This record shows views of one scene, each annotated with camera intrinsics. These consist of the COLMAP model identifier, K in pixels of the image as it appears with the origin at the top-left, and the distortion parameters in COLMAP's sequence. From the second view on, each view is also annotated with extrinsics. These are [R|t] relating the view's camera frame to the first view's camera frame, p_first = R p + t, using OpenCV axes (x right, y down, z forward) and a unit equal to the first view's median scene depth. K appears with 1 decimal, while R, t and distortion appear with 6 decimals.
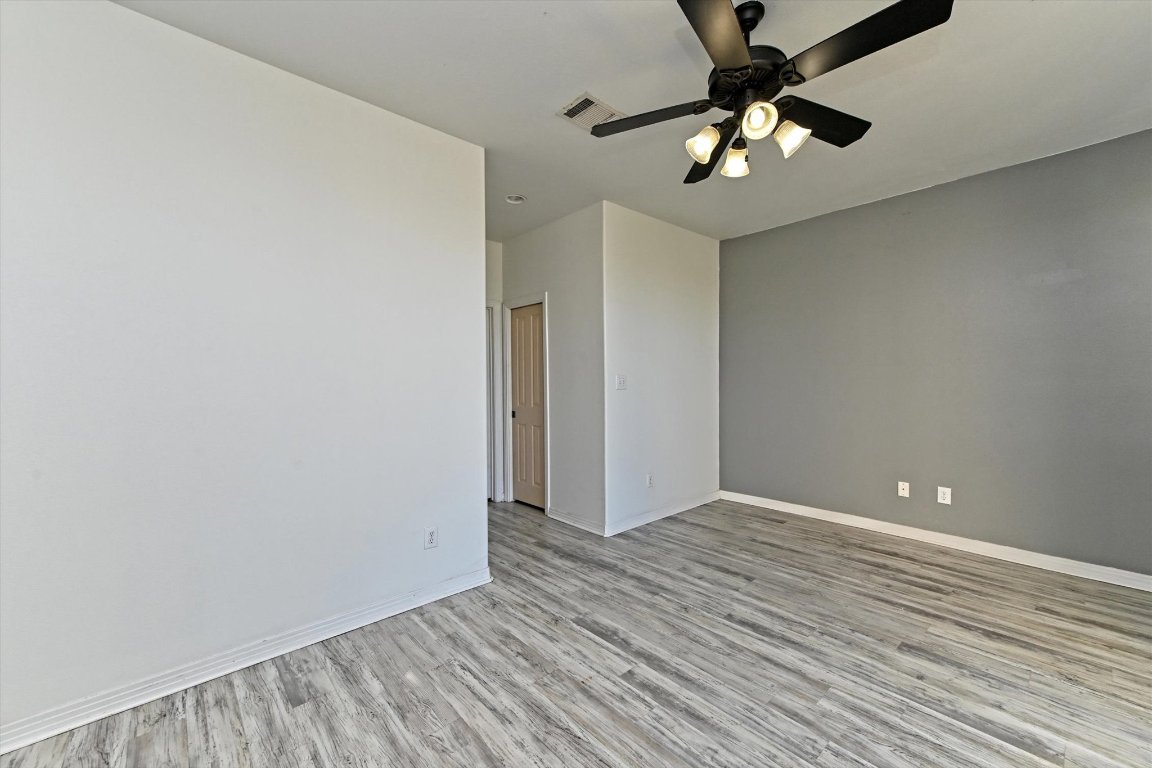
lens RADIAL K [[456.4, 0, 576.0], [0, 456.4, 384.0], [0, 0, 1]] dist [0.020986, 0.000071]
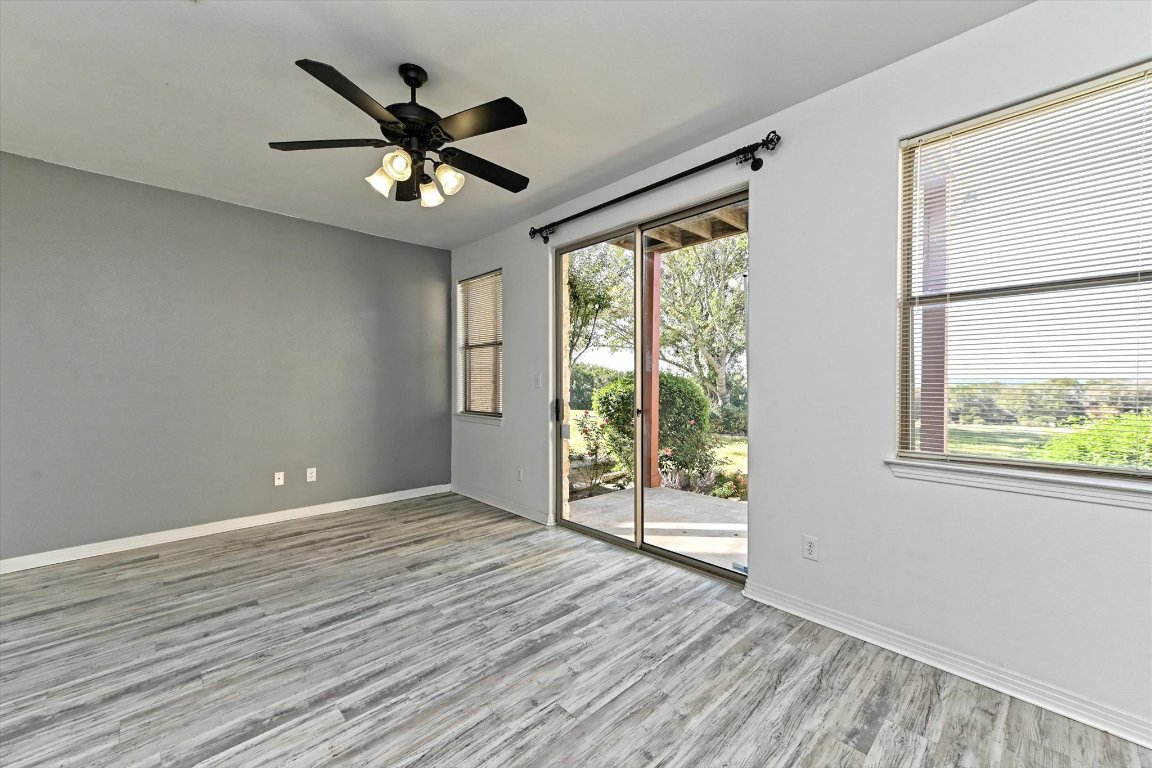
lens RADIAL K [[456.4, 0, 576.0], [0, 456.4, 384.0], [0, 0, 1]] dist [0.020986, 0.000071]
pose [[-0.029106, -0.002246, 0.999574, -0.668267], [0.006336, 0.999977, 0.002431, 0.001845], [-0.999556, 0.006404, -0.029091, 0.498755]]
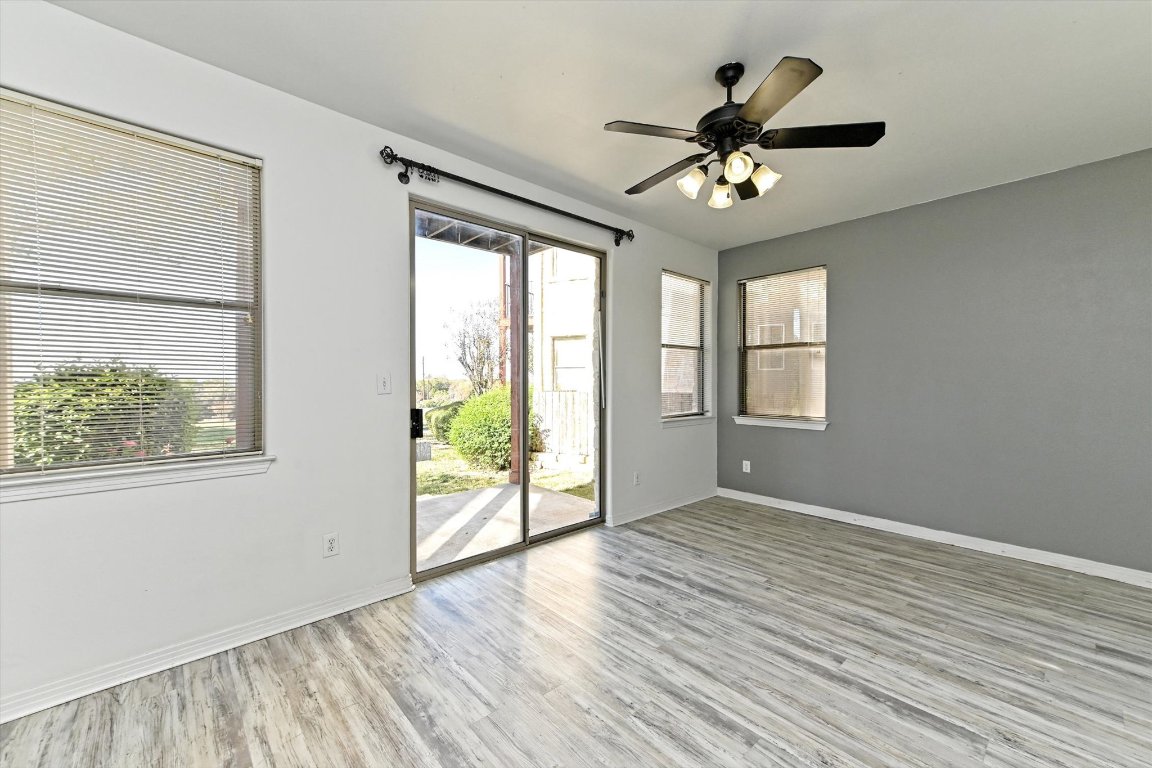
lens RADIAL K [[456.4, 0, 576.0], [0, 456.4, 384.0], [0, 0, 1]] dist [0.020986, 0.000071]
pose [[-0.999969, 0.001999, -0.007640, 0.621053], [0.001912, 0.999933, 0.011393, -0.015989], [0.007662, 0.011378, -0.999906, 1.751514]]
